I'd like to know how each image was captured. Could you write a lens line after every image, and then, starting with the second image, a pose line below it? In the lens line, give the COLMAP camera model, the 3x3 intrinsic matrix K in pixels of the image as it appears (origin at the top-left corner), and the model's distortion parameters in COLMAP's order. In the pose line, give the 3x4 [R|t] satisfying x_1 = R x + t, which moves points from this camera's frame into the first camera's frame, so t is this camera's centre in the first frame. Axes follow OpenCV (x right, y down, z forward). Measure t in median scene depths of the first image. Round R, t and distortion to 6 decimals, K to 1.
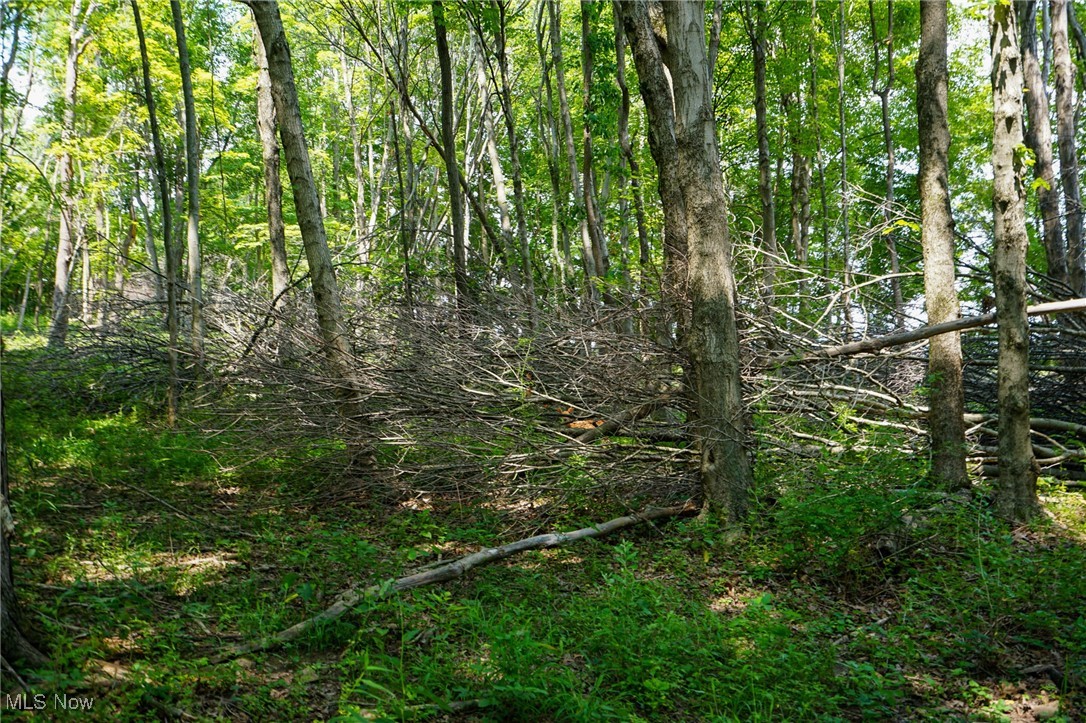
lens RADIAL K [[1043.1, 0, 543.0], [0, 1043.1, 361.5], [0, 0, 1]] dist [0.003760, 0.127667]
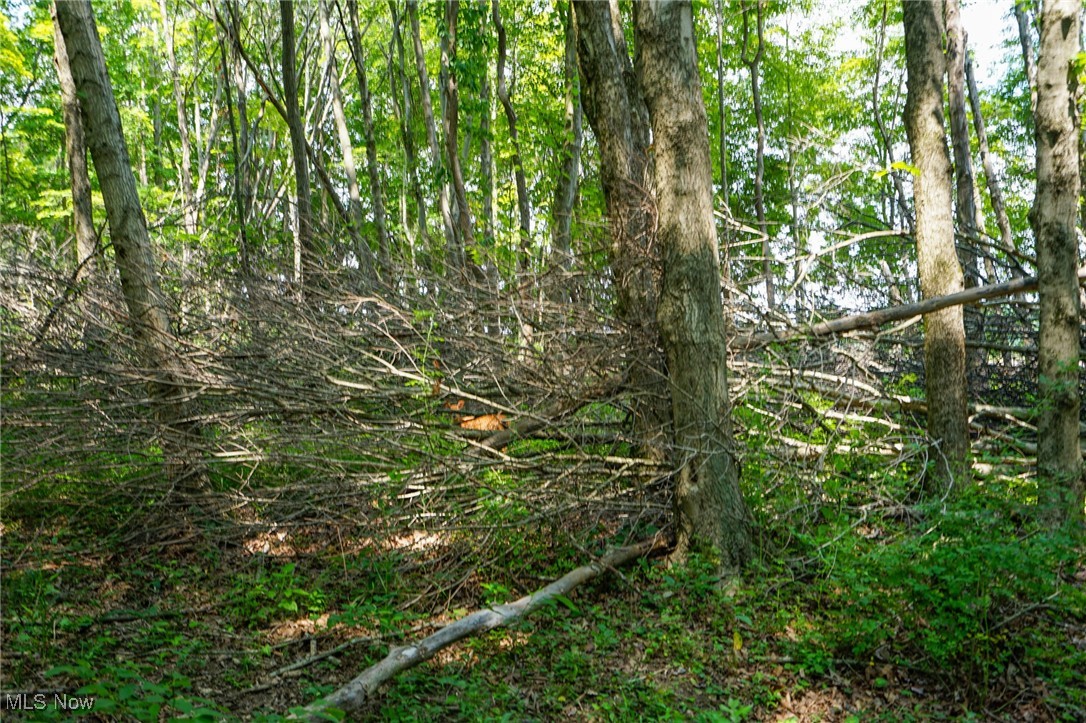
lens RADIAL K [[1043.1, 0, 543.0], [0, 1043.1, 361.5], [0, 0, 1]] dist [0.003760, 0.127667]
pose [[0.988292, -0.006807, 0.152421, -0.033869], [0.004275, 0.999847, 0.016934, 0.000613], [-0.152513, -0.016084, 0.988171, 0.207199]]
